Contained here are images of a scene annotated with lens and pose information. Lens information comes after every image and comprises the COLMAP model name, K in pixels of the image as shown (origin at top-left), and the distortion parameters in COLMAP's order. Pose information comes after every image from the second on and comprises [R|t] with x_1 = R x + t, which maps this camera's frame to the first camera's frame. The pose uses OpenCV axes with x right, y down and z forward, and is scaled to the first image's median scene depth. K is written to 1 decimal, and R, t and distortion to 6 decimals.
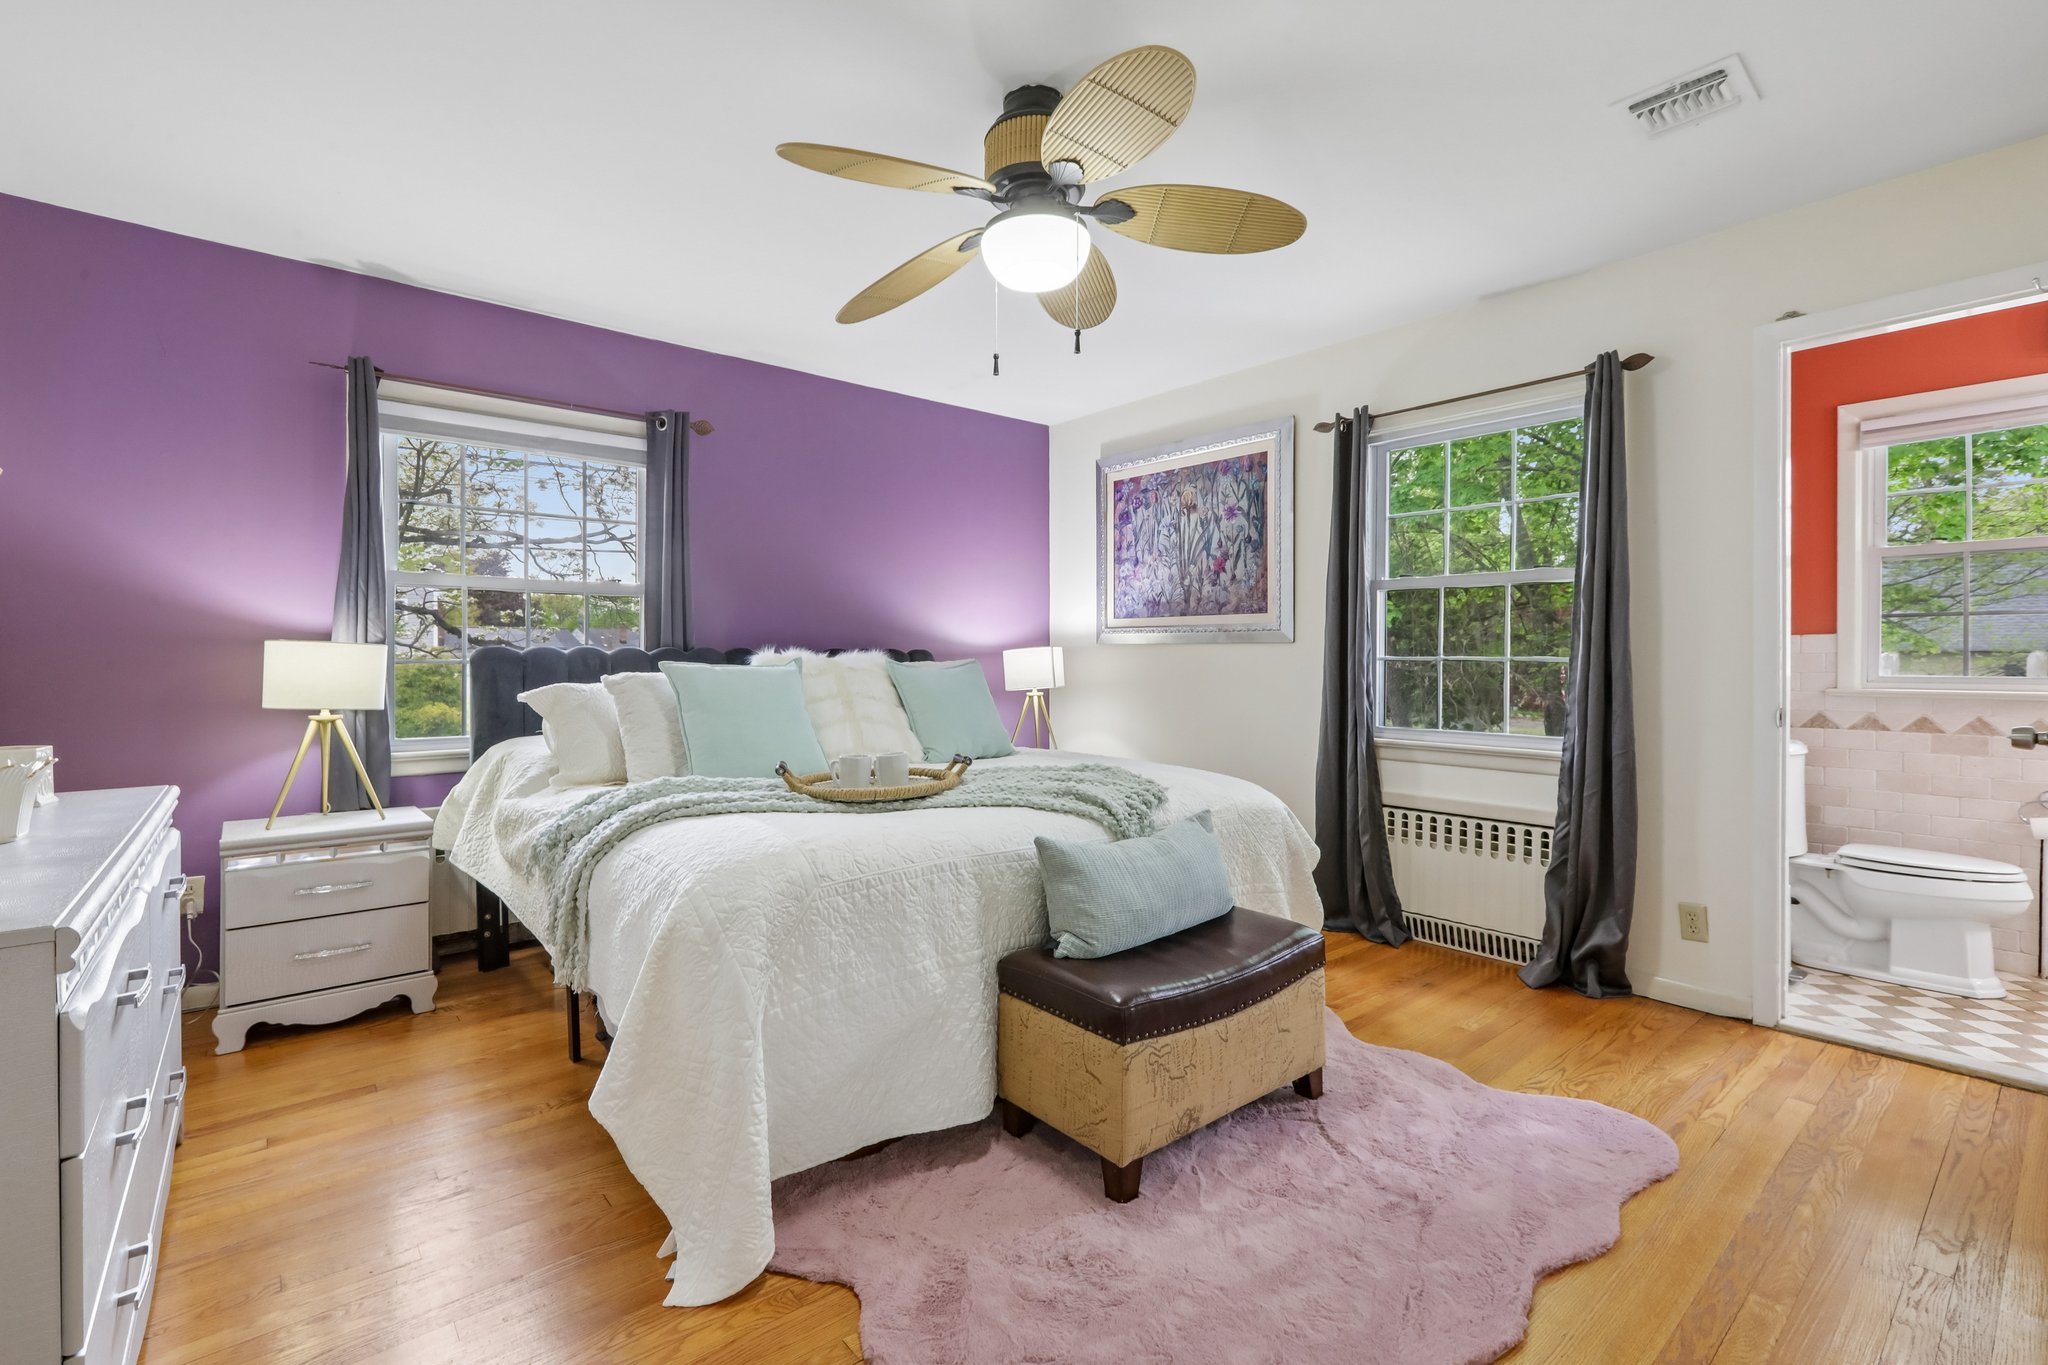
lens RADIAL K [[918.5, 0, 1038.2], [0, 918.5, 664.6], [0, 0, 1]] dist [0.000385, 0.000256]
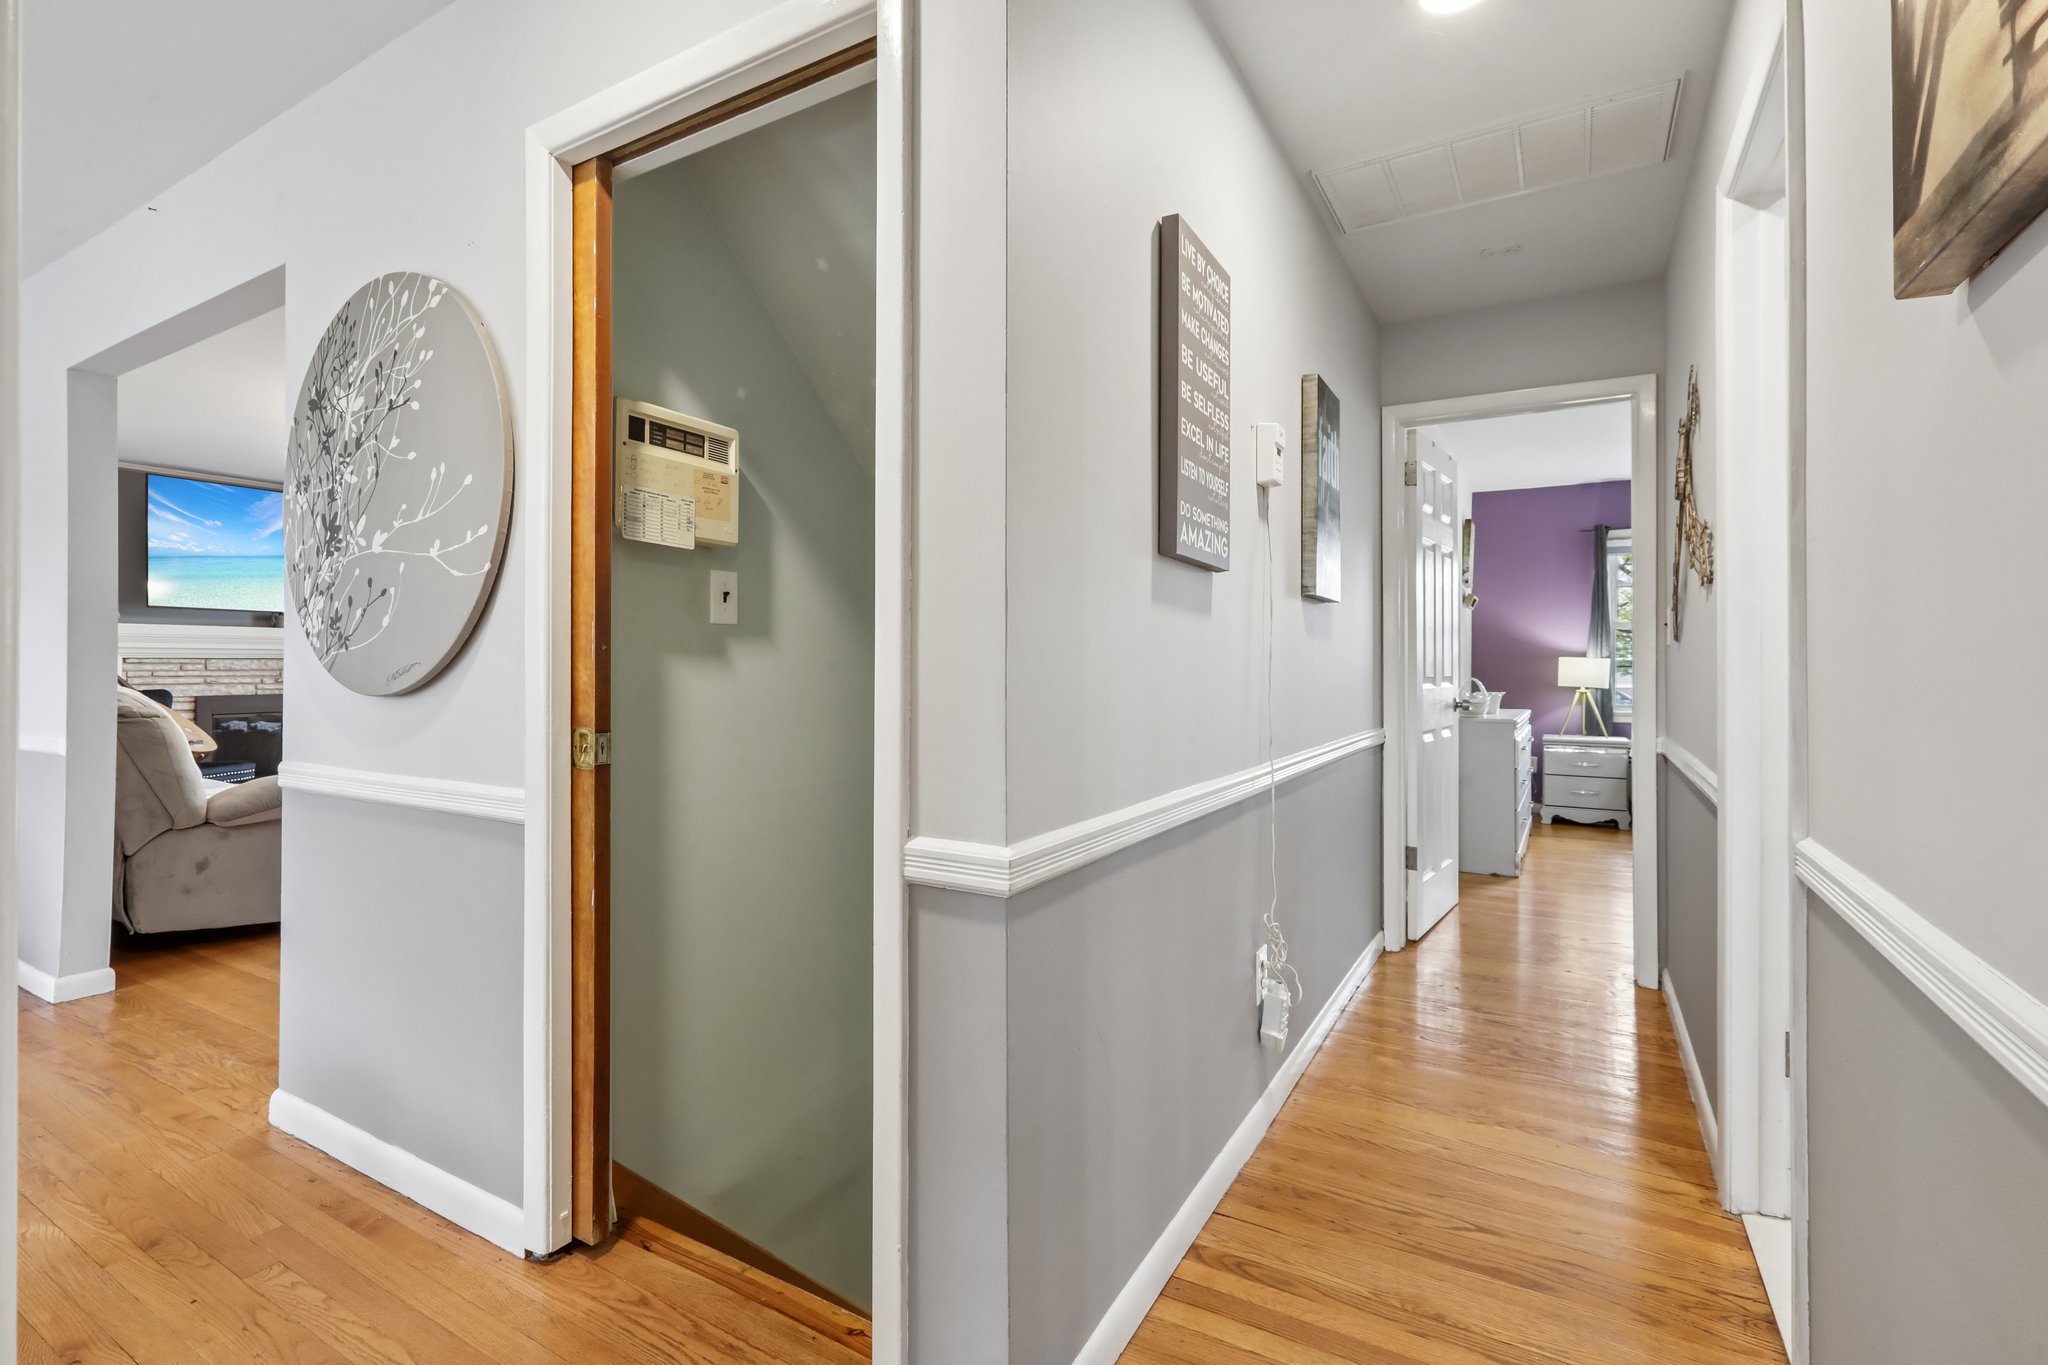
lens RADIAL K [[918.5, 0, 1032.4], [0, 918.5, 669.6], [0, 0, 1]] dist [0.000385, 0.000256]
pose [[0.334477, -0.006826, -0.942379, 0.835002], [-0.005913, 0.999939, -0.009341, 0.032307], [0.942385, 0.008696, 0.334416, -0.955491]]
